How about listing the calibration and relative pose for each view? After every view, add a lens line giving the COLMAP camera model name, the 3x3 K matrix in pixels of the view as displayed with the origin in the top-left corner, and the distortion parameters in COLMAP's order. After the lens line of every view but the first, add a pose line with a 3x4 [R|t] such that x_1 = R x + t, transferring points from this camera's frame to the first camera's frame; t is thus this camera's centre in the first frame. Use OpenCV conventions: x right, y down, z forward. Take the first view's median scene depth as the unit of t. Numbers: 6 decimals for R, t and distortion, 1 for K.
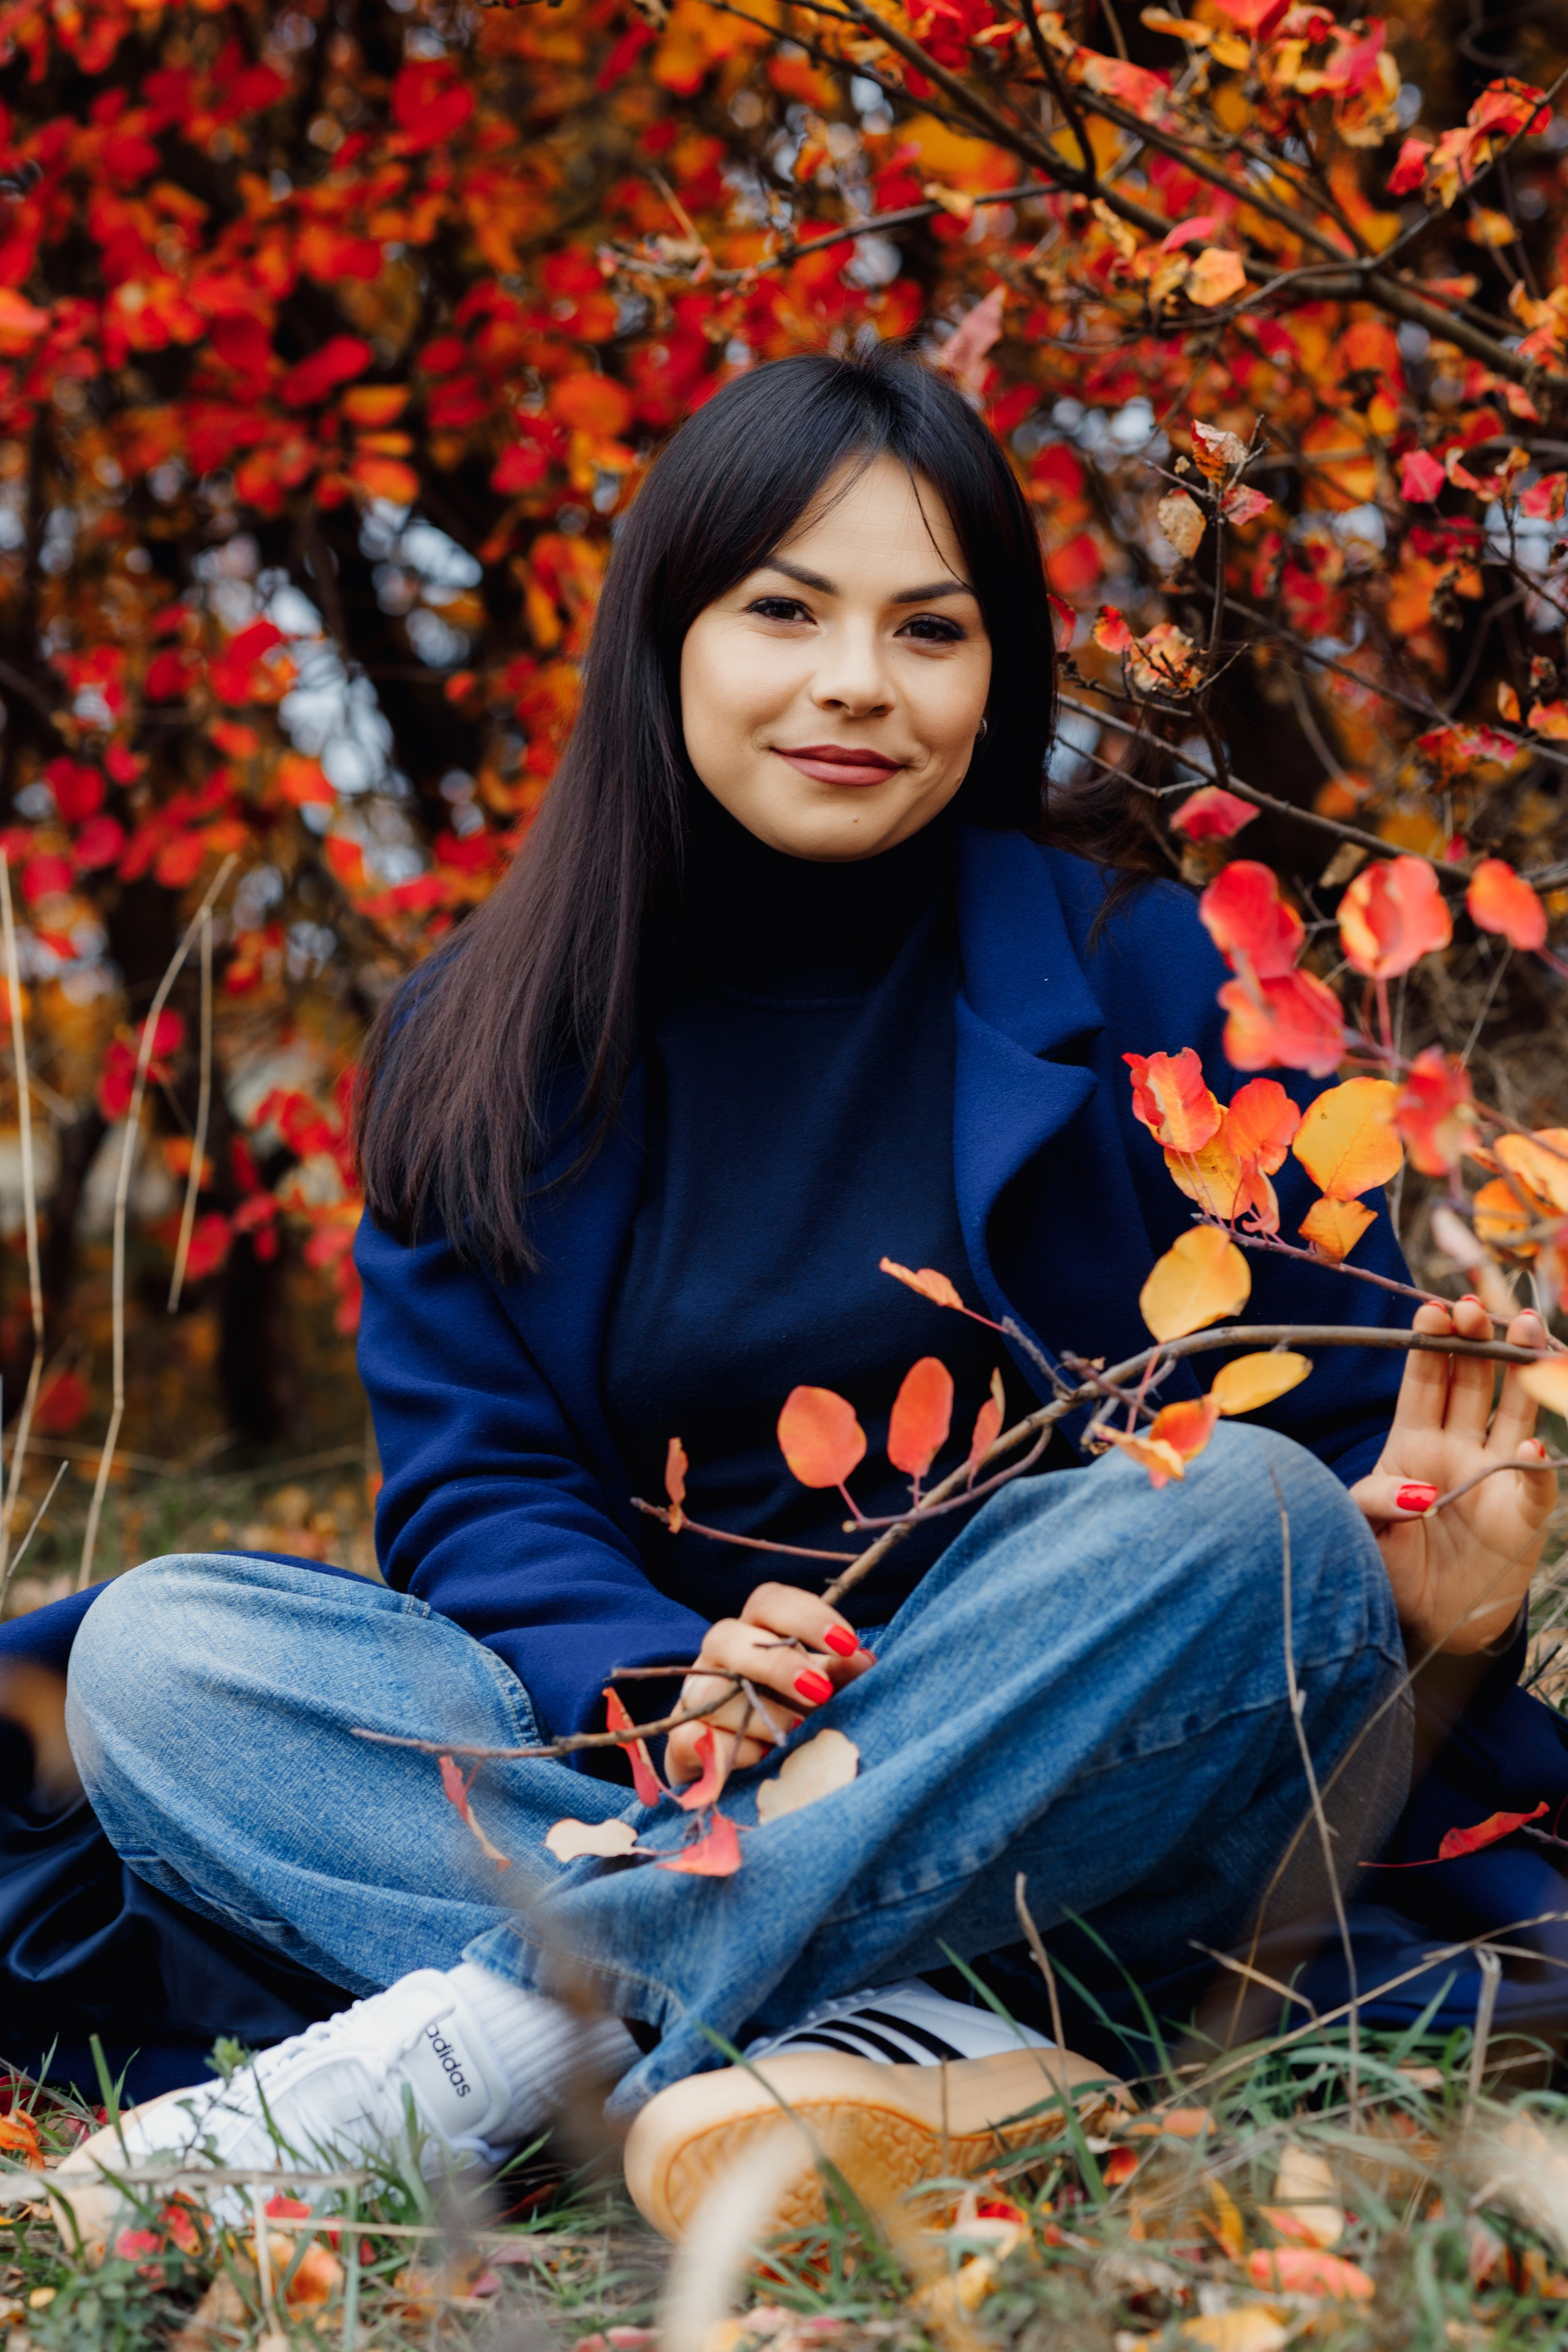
lens RADIAL K [[5573.7, 0, 784.0], [0, 5573.7, 1176.0], [0, 0, 1]] dist [-0.010265, 0.134966]
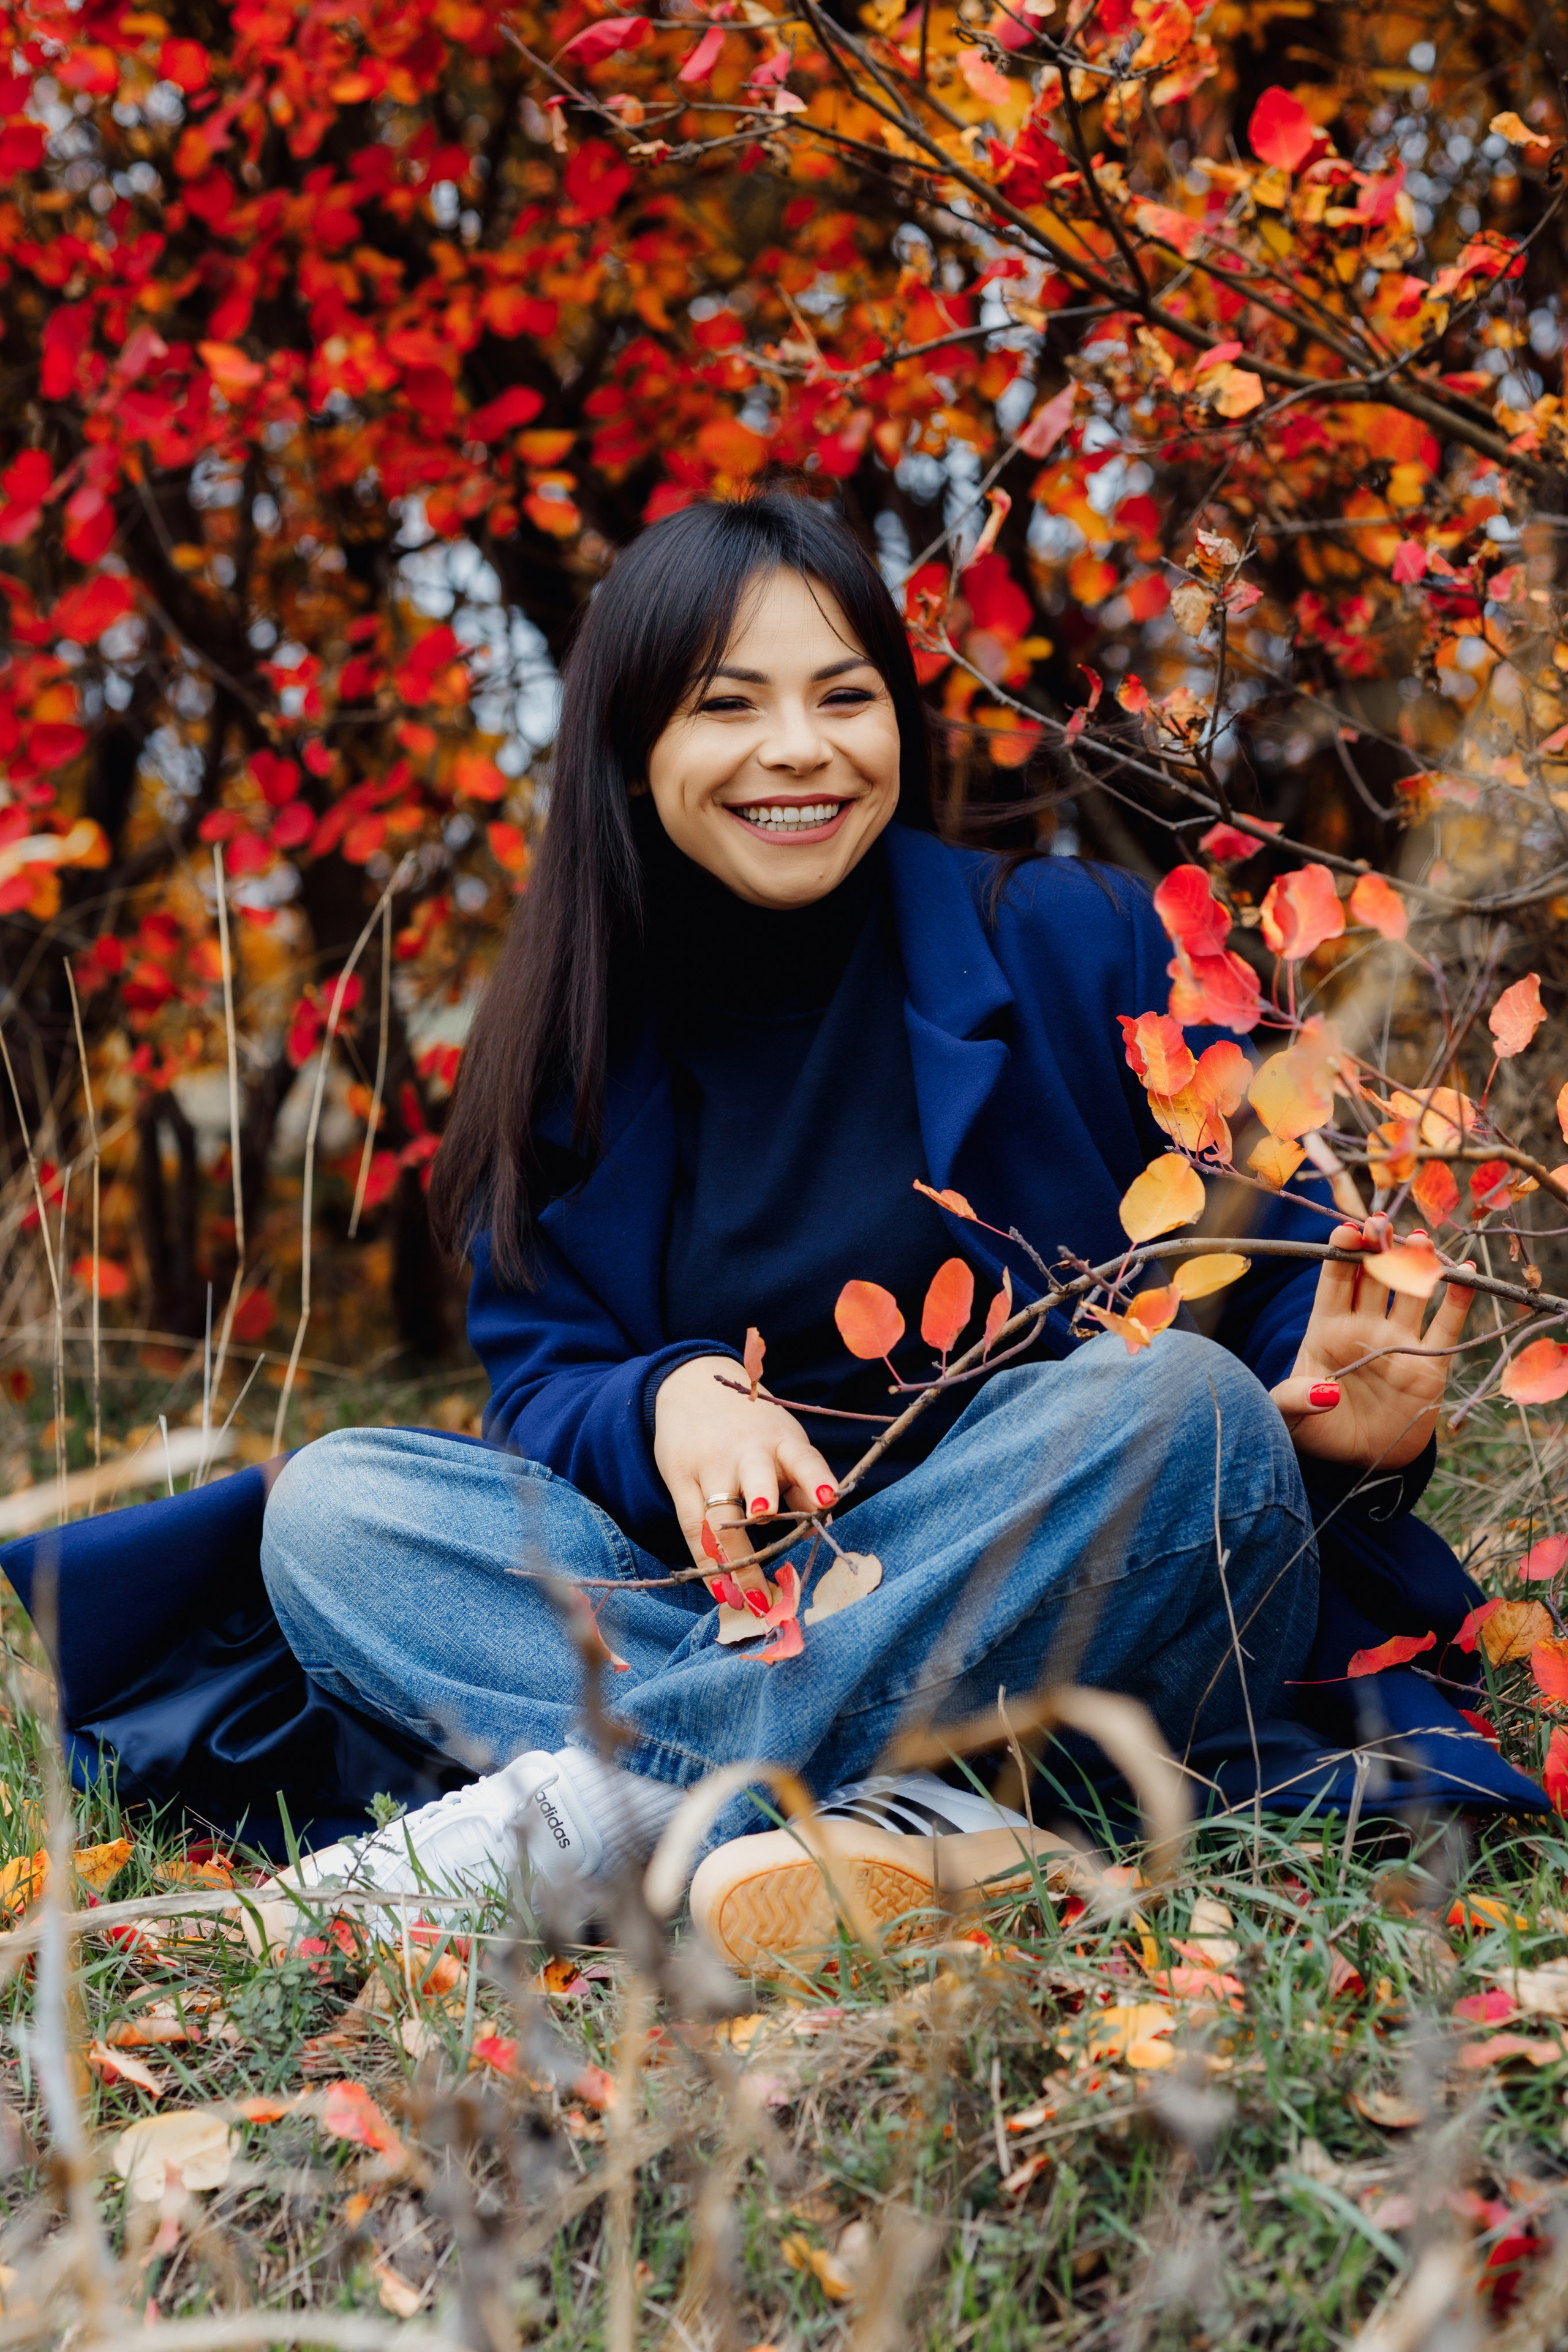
lens RADIAL K [[5573.7, 0, 784.0], [0, 5573.7, 1176.0], [0, 0, 1]] dist [-0.010265, 0.134966]
pose [[0.999224, 0.023814, -0.031370, 0.026571], [-0.023552, 0.999685, 0.008694, -0.001537], [0.031567, -0.007948, 0.999470, -0.253087]]
